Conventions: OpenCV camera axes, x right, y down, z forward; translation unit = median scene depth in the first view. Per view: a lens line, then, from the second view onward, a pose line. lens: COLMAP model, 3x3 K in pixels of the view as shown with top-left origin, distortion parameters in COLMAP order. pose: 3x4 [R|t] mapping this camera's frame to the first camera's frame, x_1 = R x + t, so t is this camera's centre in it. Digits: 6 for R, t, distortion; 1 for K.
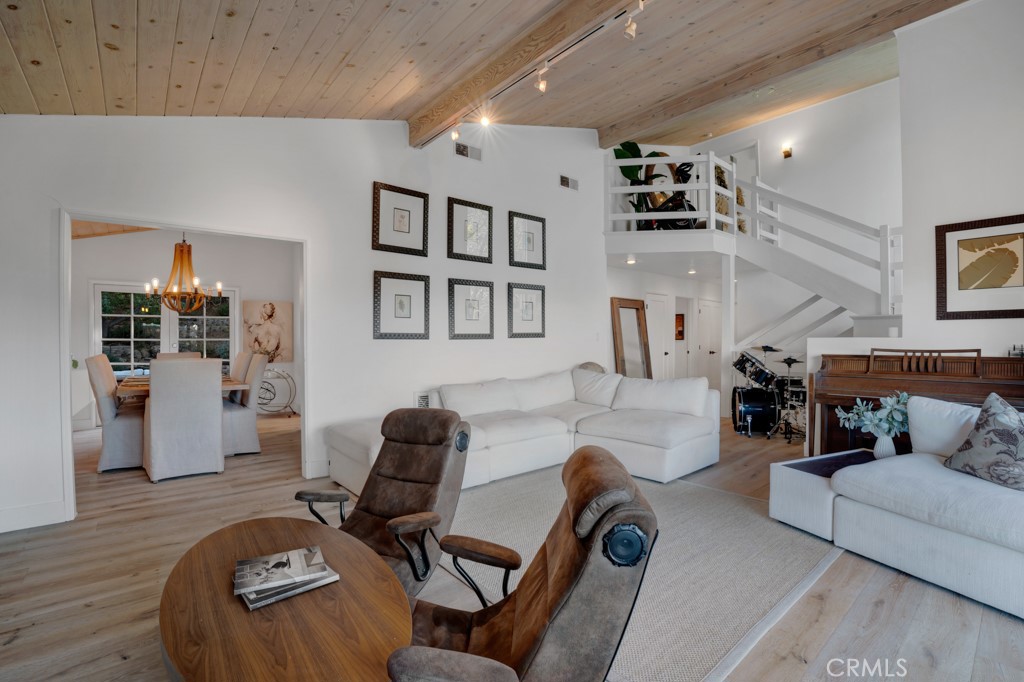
lens RADIAL K [[454.8, 0, 503.4], [0, 454.8, 341.3], [0, 0, 1]] dist [-0.036662, -0.000171]
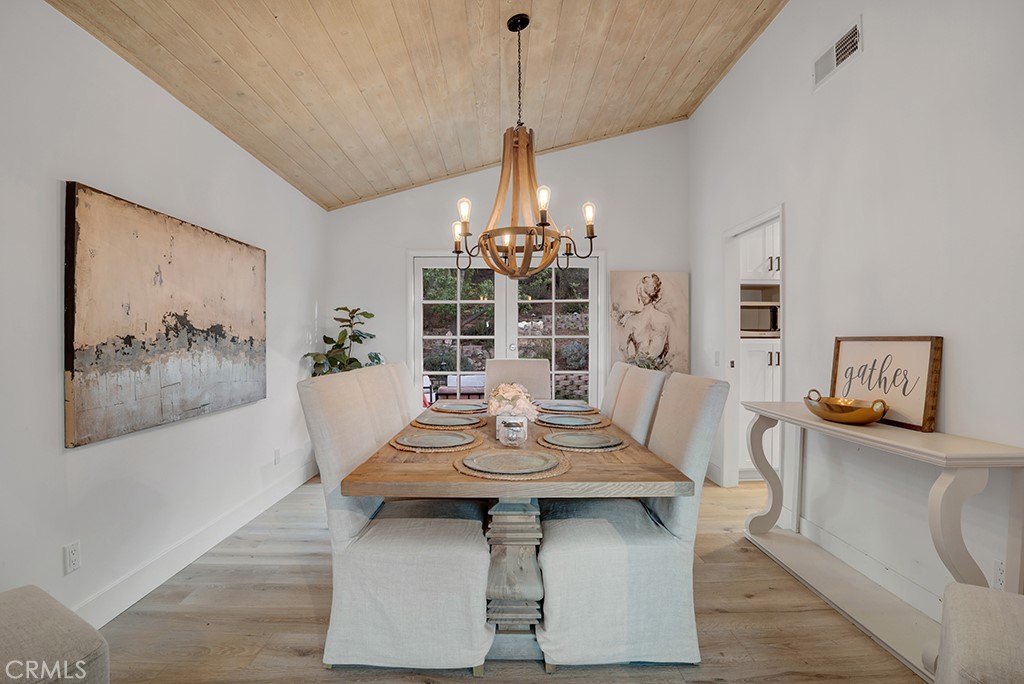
lens RADIAL K [[454.8, 0, 509.4], [0, 454.8, 343.2], [0, 0, 1]] dist [-0.036662, -0.000171]
pose [[0.782590, 0.004166, -0.622524, -0.326545], [-0.004375, 0.999990, 0.001192, 0.002399], [0.622522, 0.001791, 0.782600, 0.472479]]
